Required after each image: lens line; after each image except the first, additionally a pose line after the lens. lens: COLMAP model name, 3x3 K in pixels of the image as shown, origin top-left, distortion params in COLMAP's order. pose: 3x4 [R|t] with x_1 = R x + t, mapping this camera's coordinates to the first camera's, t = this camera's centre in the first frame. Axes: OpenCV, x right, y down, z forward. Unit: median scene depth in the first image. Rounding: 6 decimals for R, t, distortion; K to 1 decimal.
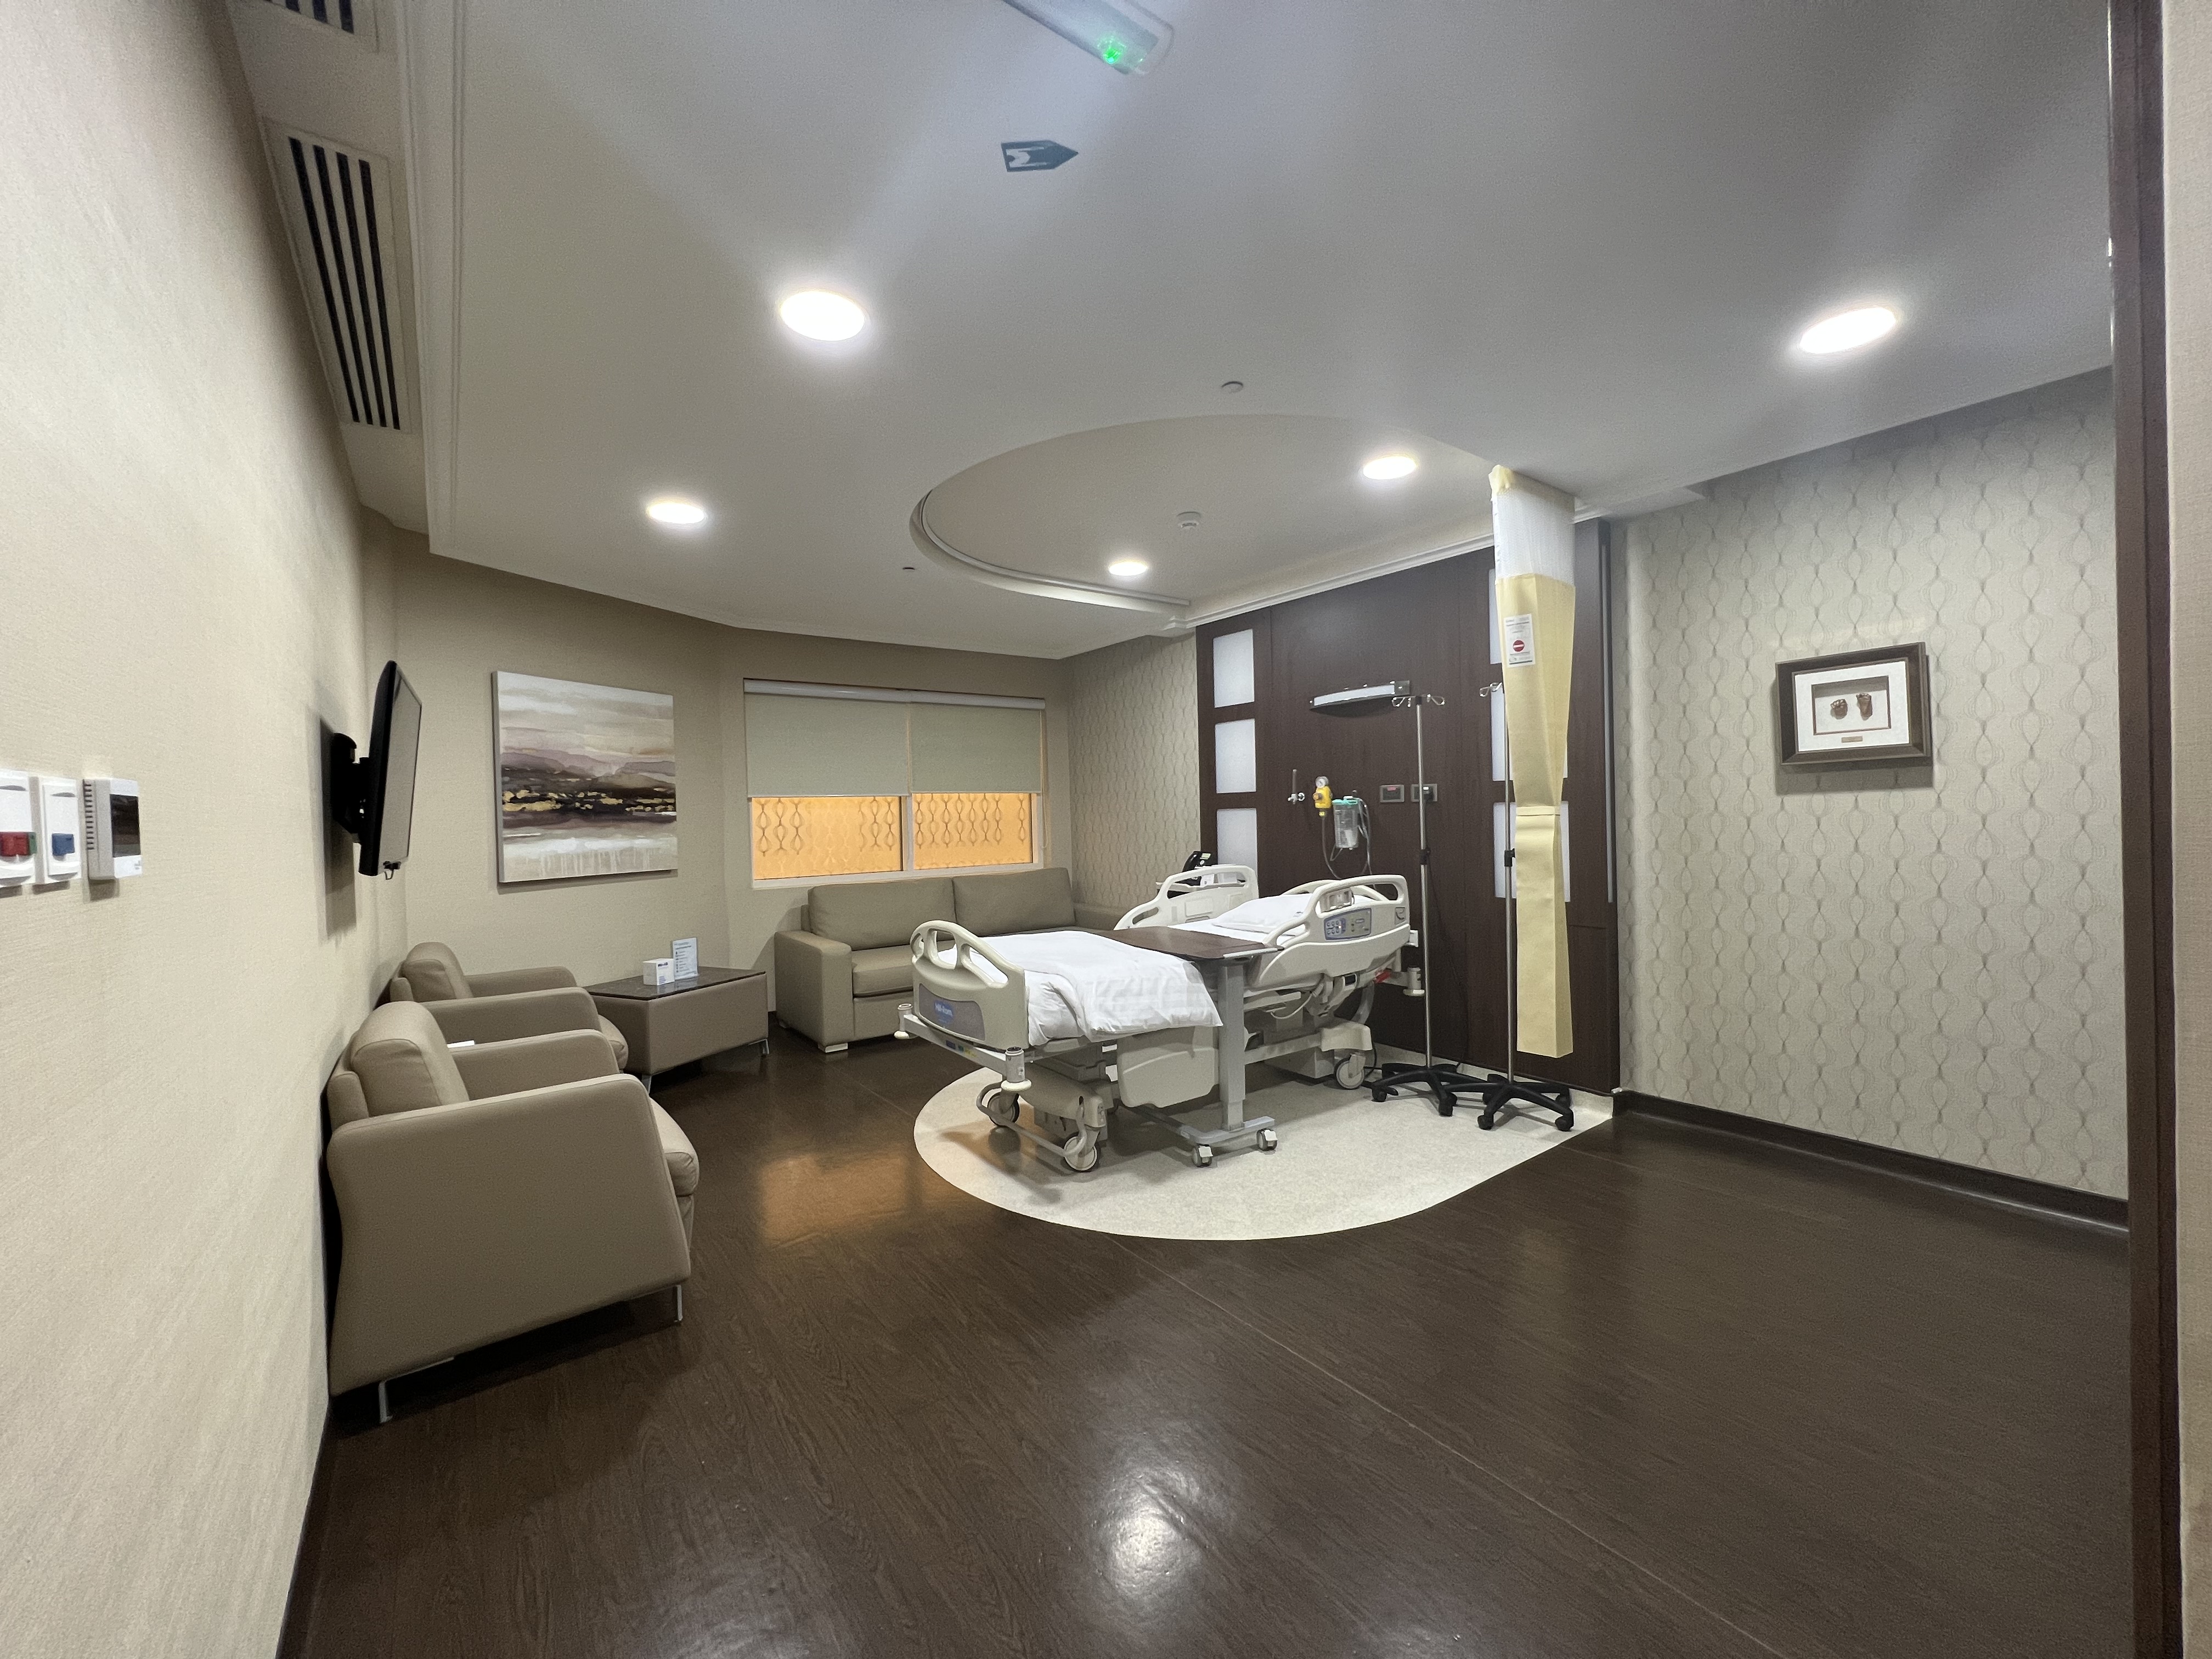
lens RADIAL K [[882.4, 0, 1103.2], [0, 882.4, 823.0], [0, 0, 1]] dist [0.008434, 0.000016]
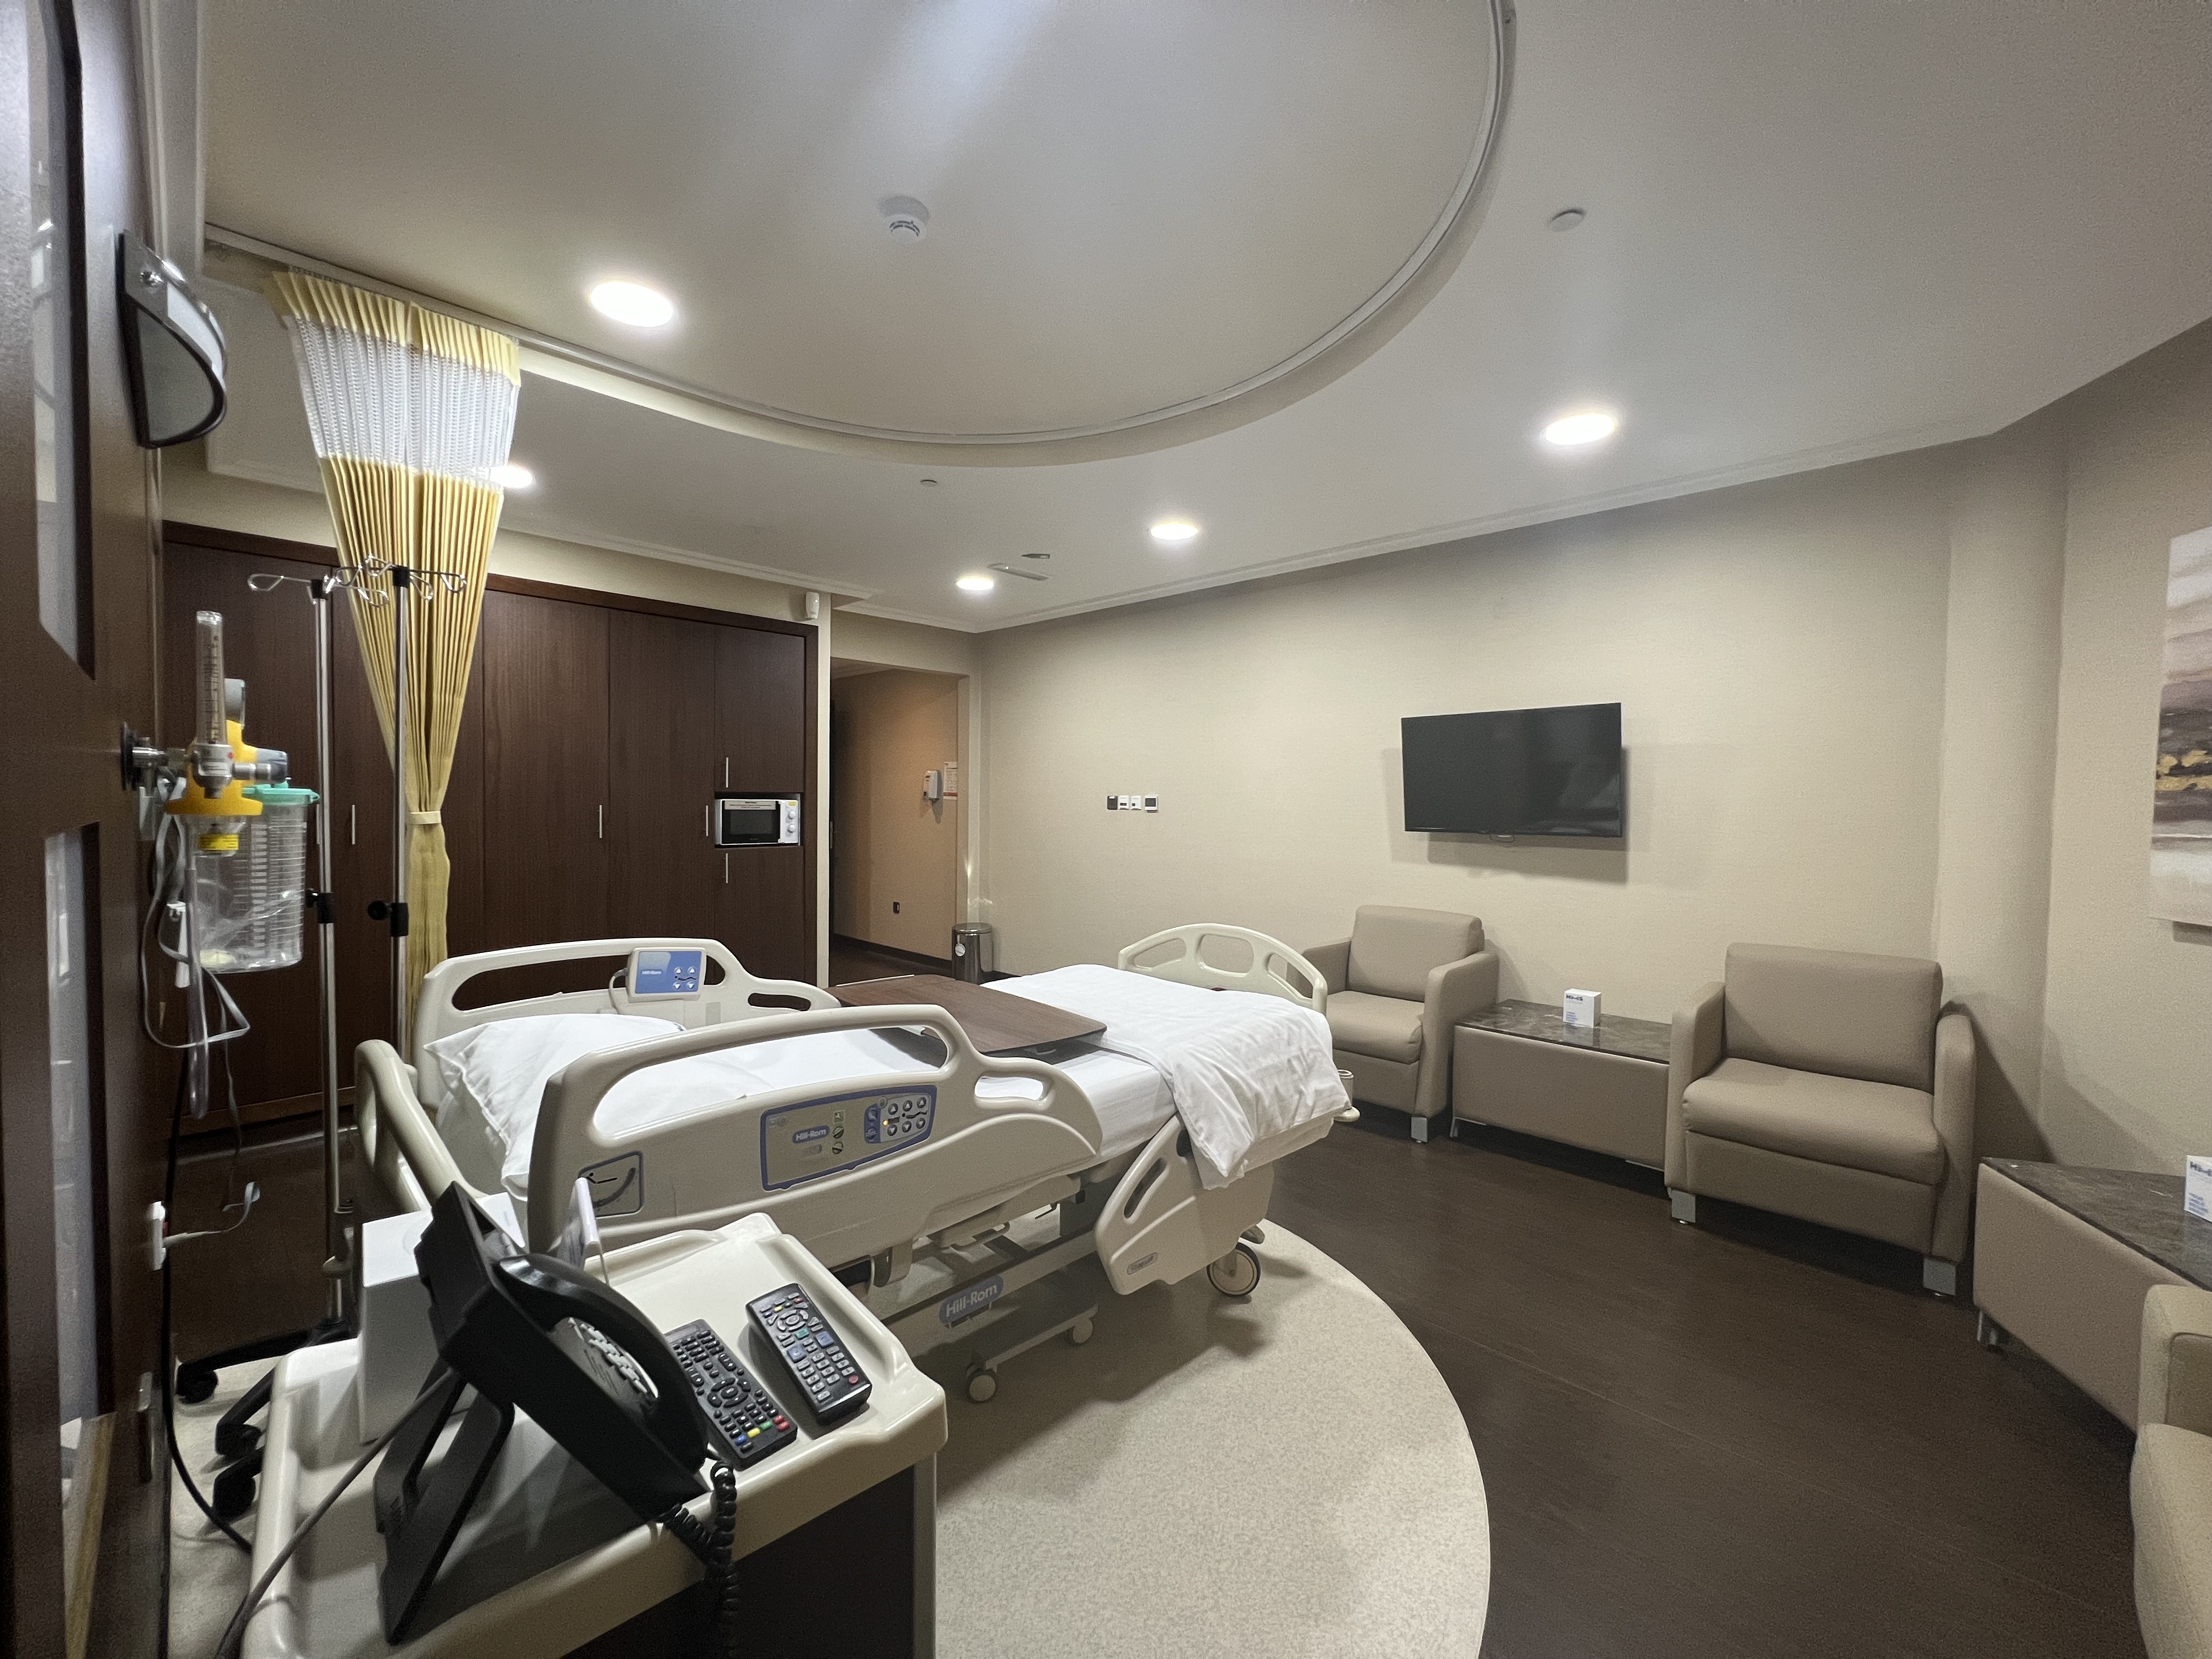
lens RADIAL K [[882.4, 0, 1103.2], [0, 882.4, 823.0], [0, 0, 1]] dist [0.008434, 0.000016]
pose [[-0.987057, 0.024195, -0.158537, 0.061063], [0.016661, 0.998676, 0.048678, -0.025004], [0.159505, 0.045407, -0.986152, 1.348639]]
